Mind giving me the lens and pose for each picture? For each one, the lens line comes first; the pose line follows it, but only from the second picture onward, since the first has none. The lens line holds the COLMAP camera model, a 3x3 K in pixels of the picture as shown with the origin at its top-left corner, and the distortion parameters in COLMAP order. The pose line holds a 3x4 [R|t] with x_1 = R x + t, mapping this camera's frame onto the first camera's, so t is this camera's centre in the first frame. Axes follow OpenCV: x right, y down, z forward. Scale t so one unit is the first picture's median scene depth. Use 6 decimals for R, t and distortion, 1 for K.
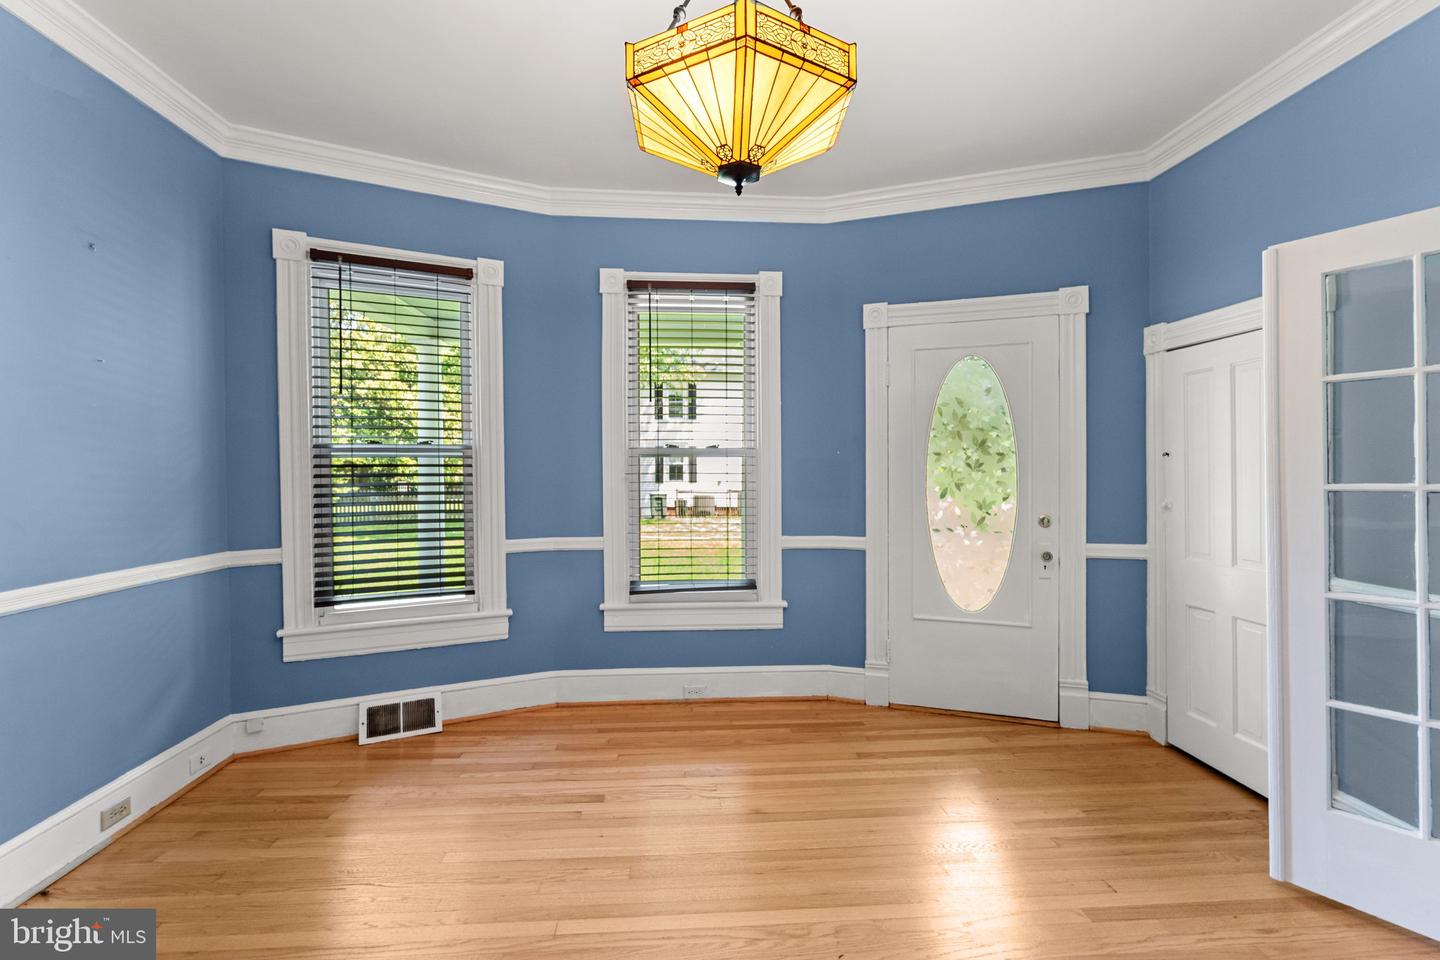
lens RADIAL K [[630.0, 0, 719.5], [0, 630.0, 475.2], [0, 0, 1]] dist [-0.001910, -0.000387]
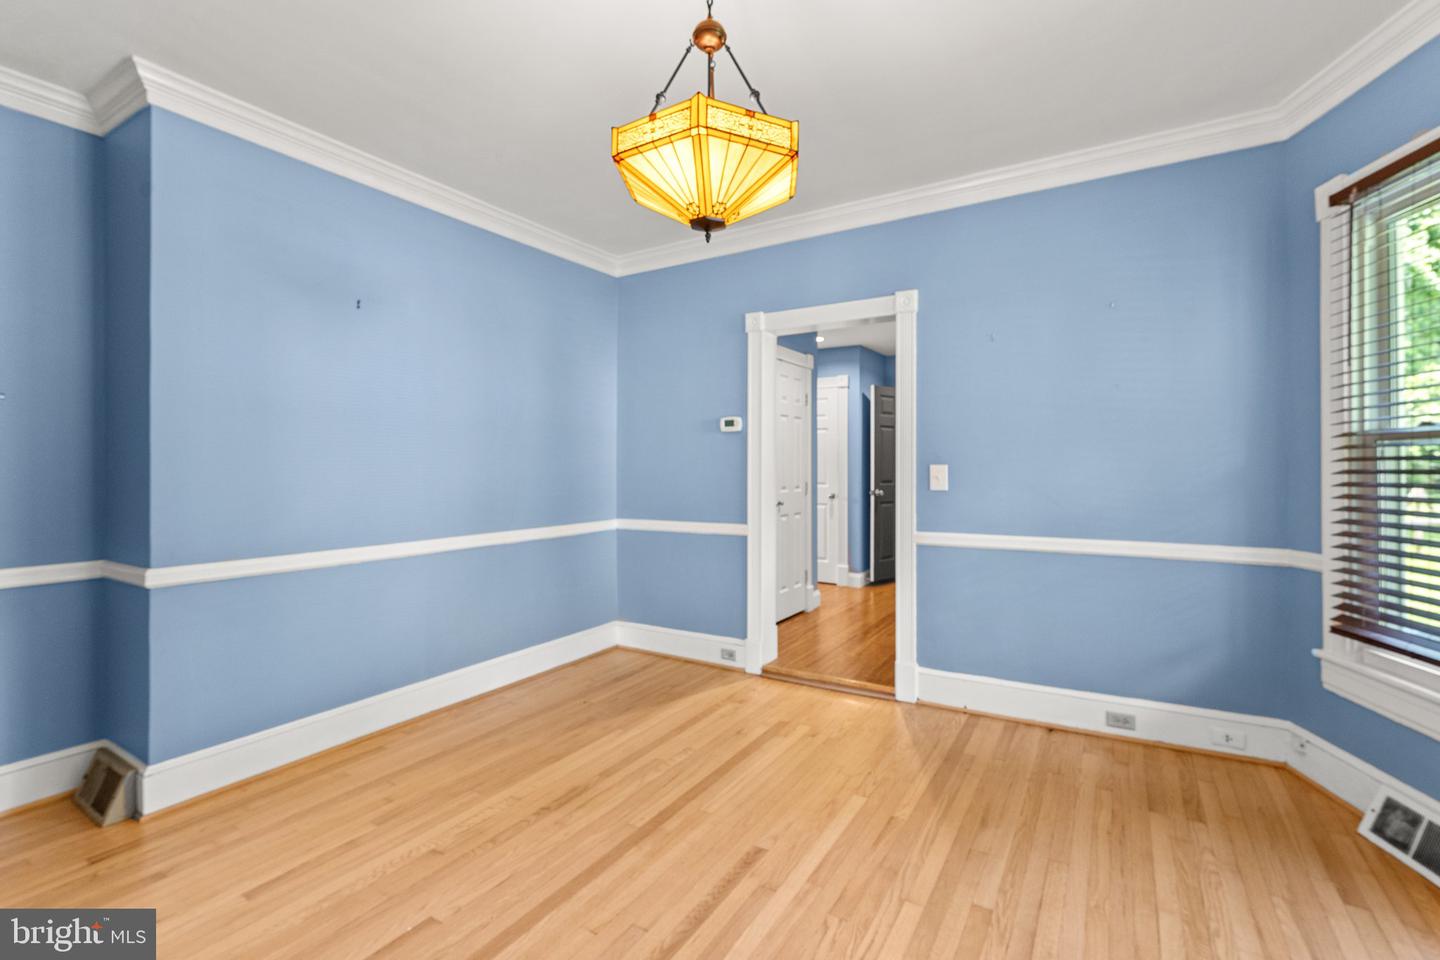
lens RADIAL K [[640.1, 0, 720.3], [0, 640.1, 450.8], [0, 0, 1]] dist [-0.000327, 0.000283]
pose [[-0.584695, -0.014799, -0.811118, 0.483823], [0.005288, 0.999743, -0.022052, -0.012136], [0.811236, -0.017183, -0.584466, 0.812504]]
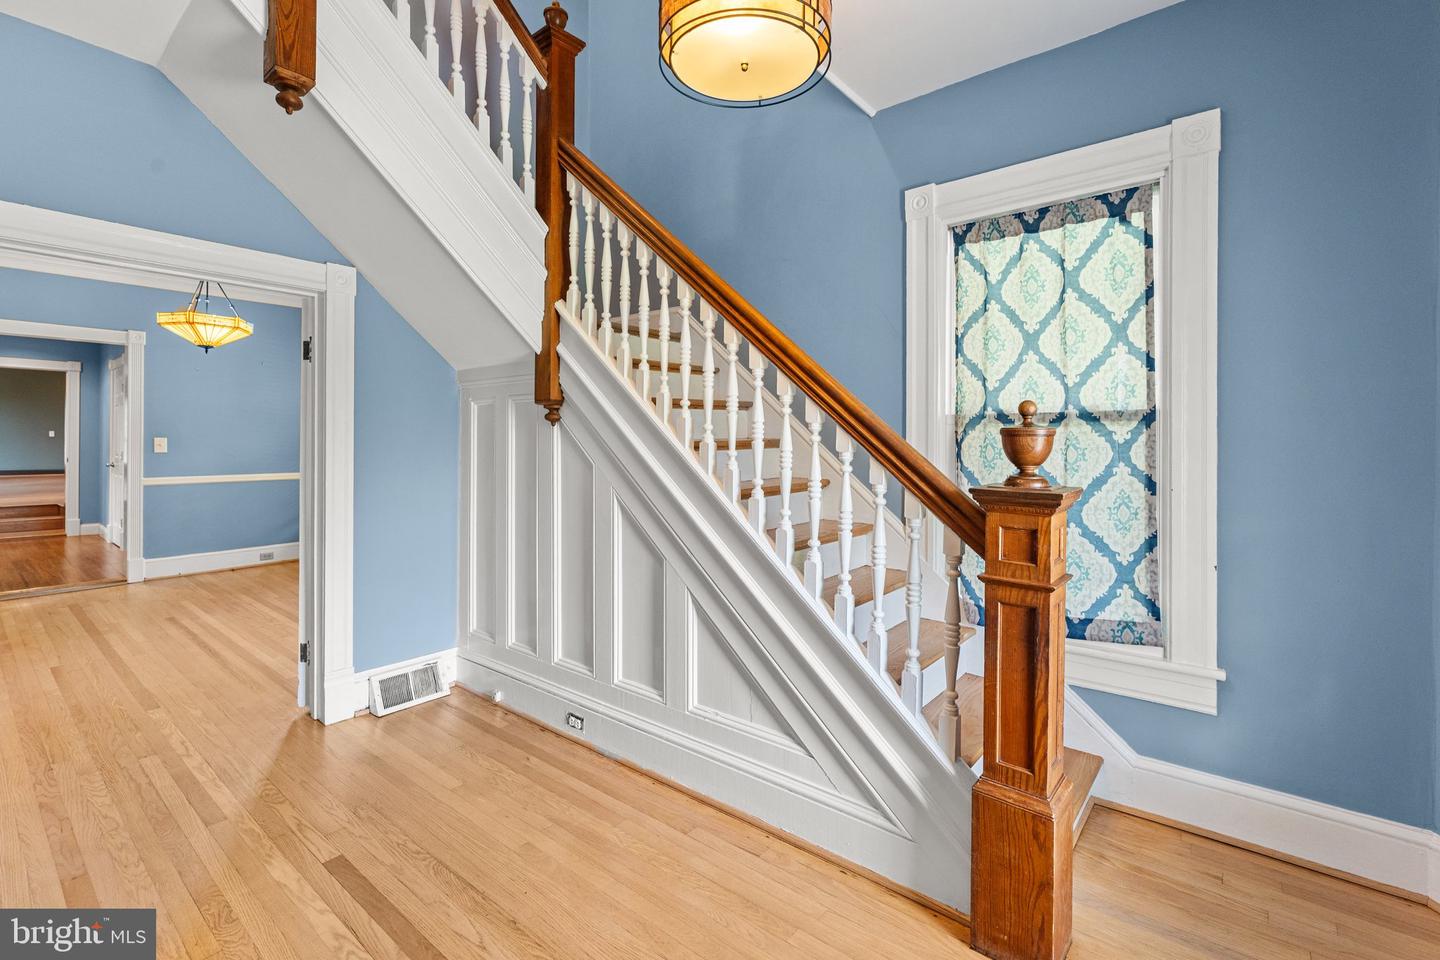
lens RADIAL K [[643.5, 0, 712.9], [0, 643.5, 444.1], [0, 0, 1]] dist [0.000124, 0.000218]
pose [[0.722252, 0.011527, -0.691533, 1.895968], [-0.006777, 0.999931, 0.009590, -0.020422], [0.691596, -0.002240, 0.722281, 0.198138]]
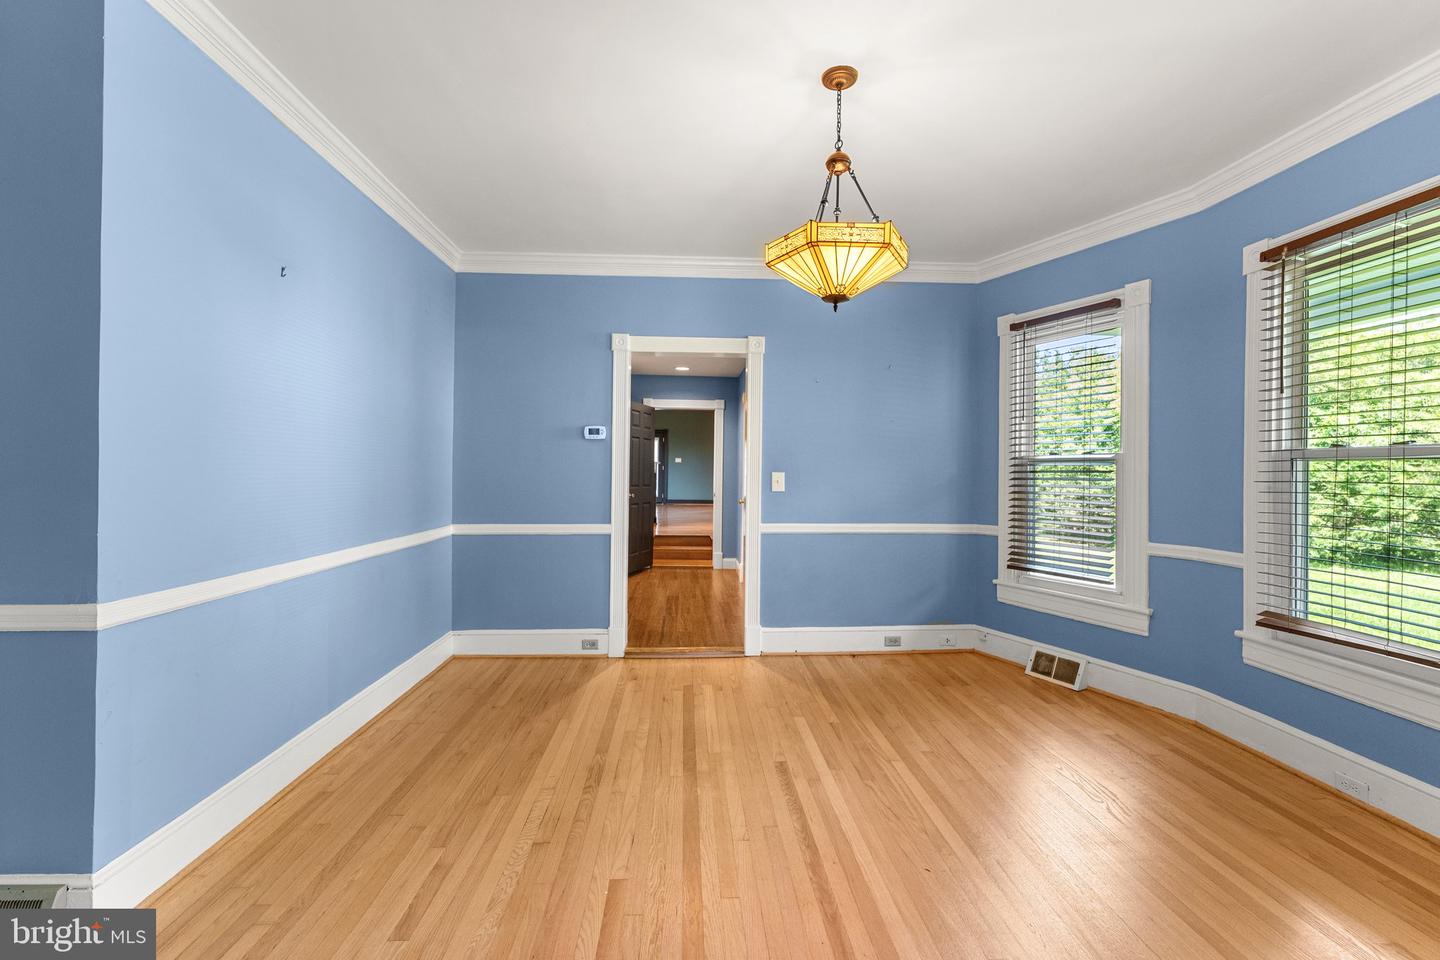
lens RADIAL K [[626.8, 0, 707.5], [0, 626.8, 460.6], [0, 0, 1]] dist [0.001122, 0.000126]
pose [[-0.030347, -0.016286, -0.999407, 0.815159], [-0.007912, 0.999840, -0.016053, -0.012536], [0.999508, 0.007420, -0.030471, 0.328416]]
